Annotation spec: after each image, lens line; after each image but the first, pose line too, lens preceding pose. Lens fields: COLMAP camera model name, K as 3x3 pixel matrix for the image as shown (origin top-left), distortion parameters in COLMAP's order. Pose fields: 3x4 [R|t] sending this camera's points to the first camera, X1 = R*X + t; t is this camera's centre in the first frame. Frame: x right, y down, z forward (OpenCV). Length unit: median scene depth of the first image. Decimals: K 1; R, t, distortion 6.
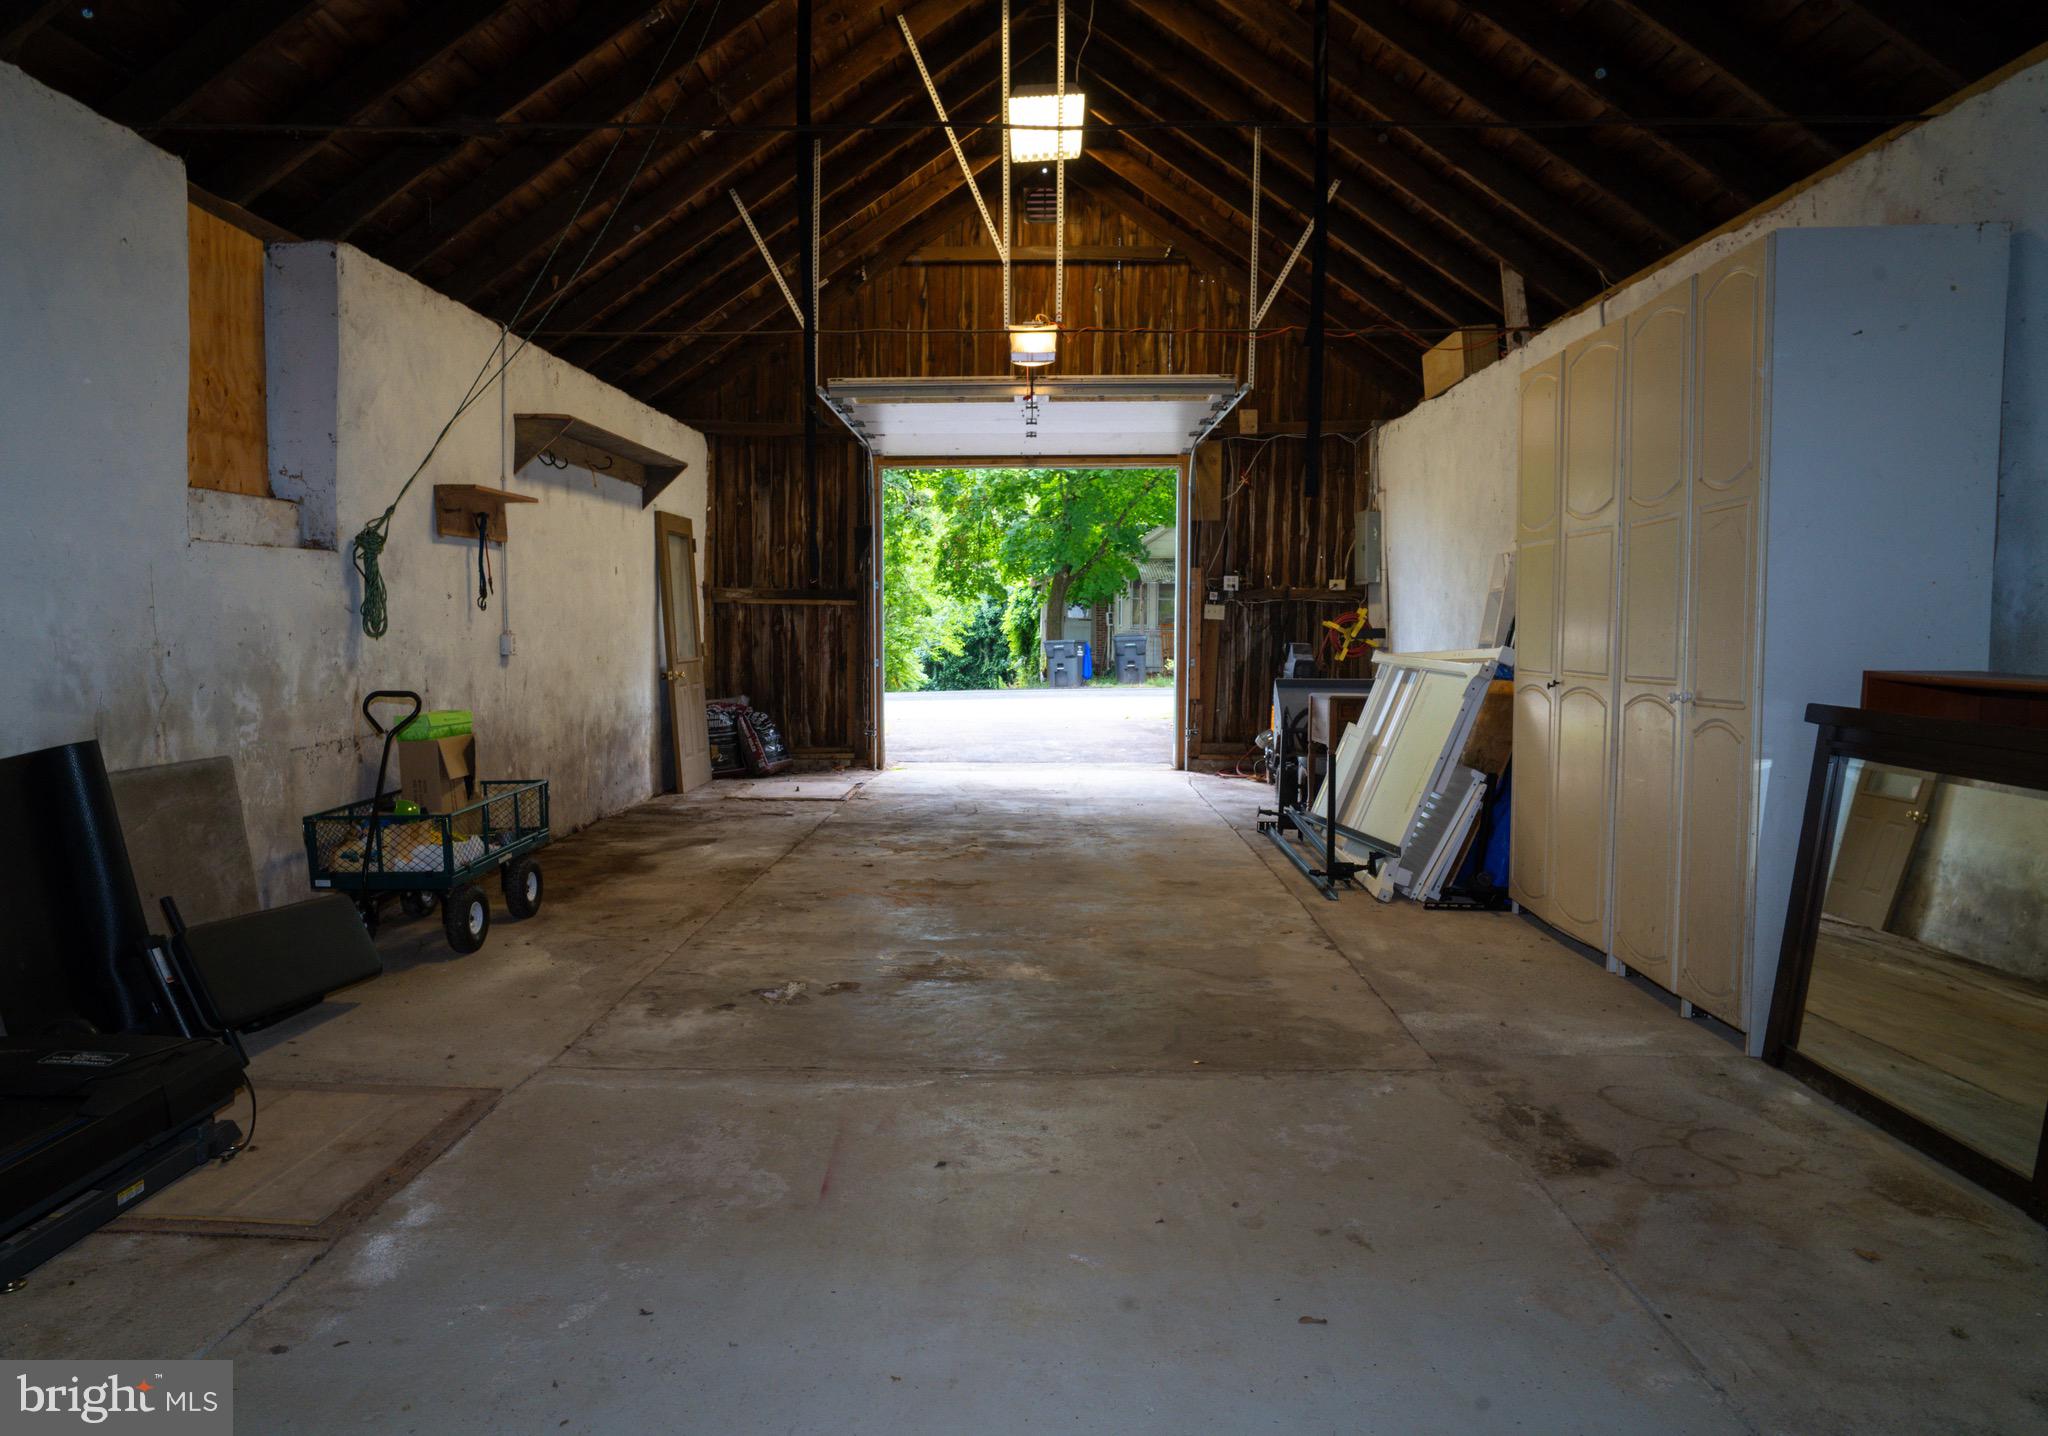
lens RADIAL K [[1397.0, 0, 1024.0], [0, 1397.0, 718.0], [0, 0, 1]] dist [-0.055438, -0.001186]
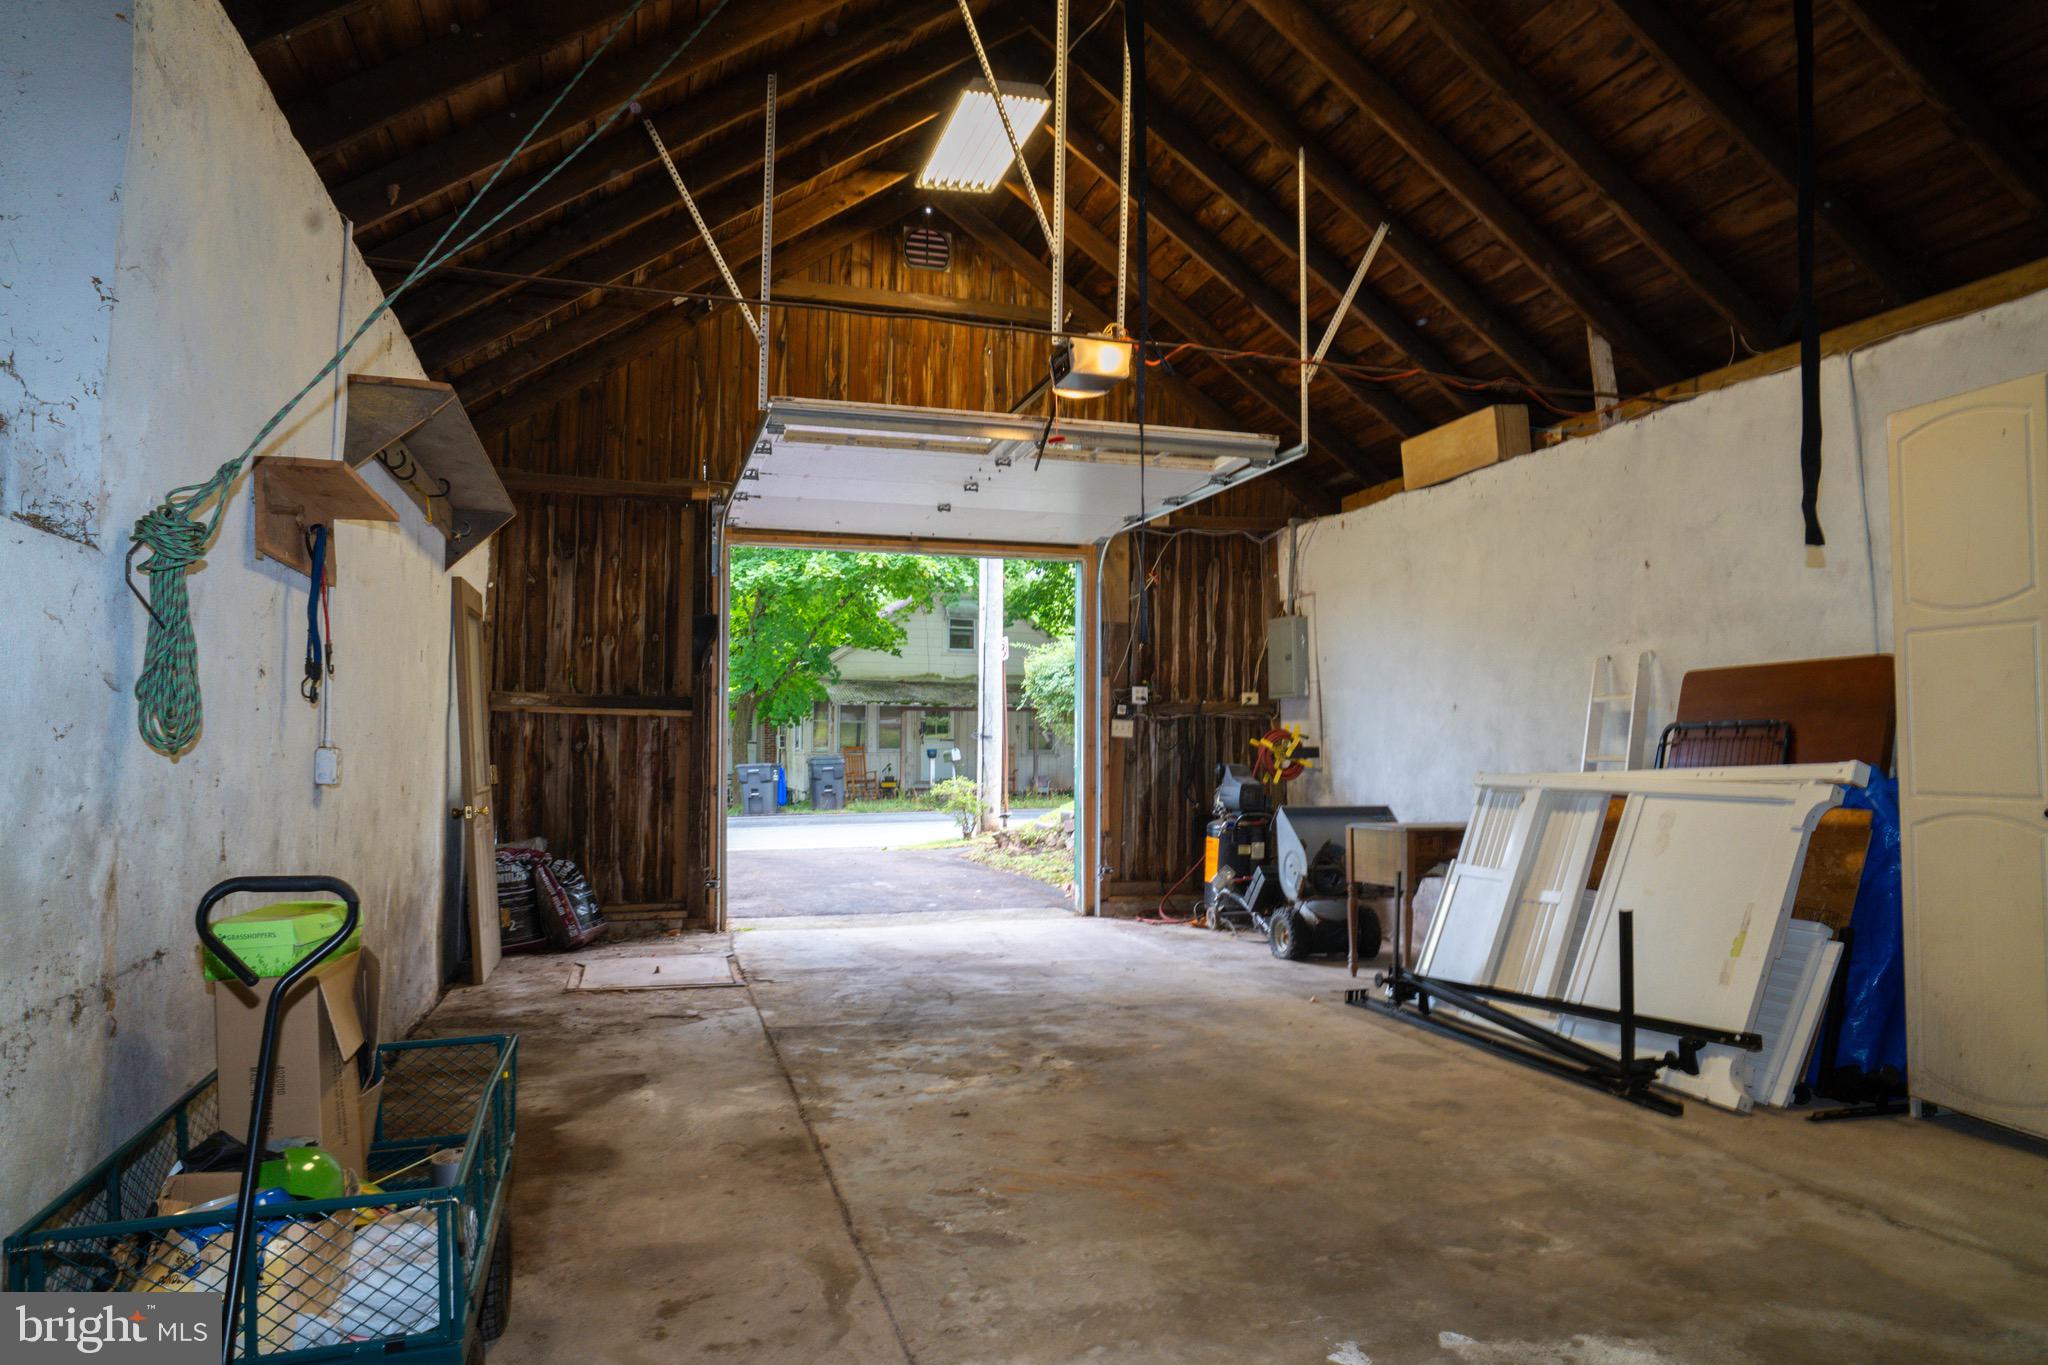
lens RADIAL K [[1280.6, 0, 1024.0], [0, 1280.6, 682.5], [0, 0, 1]] dist [-0.052009, 0.041395]
pose [[0.942661, 0.018153, 0.333257, -0.184454], [0.021871, 0.993013, -0.115958, -0.013918], [-0.333033, 0.116598, 0.935678, 0.278931]]
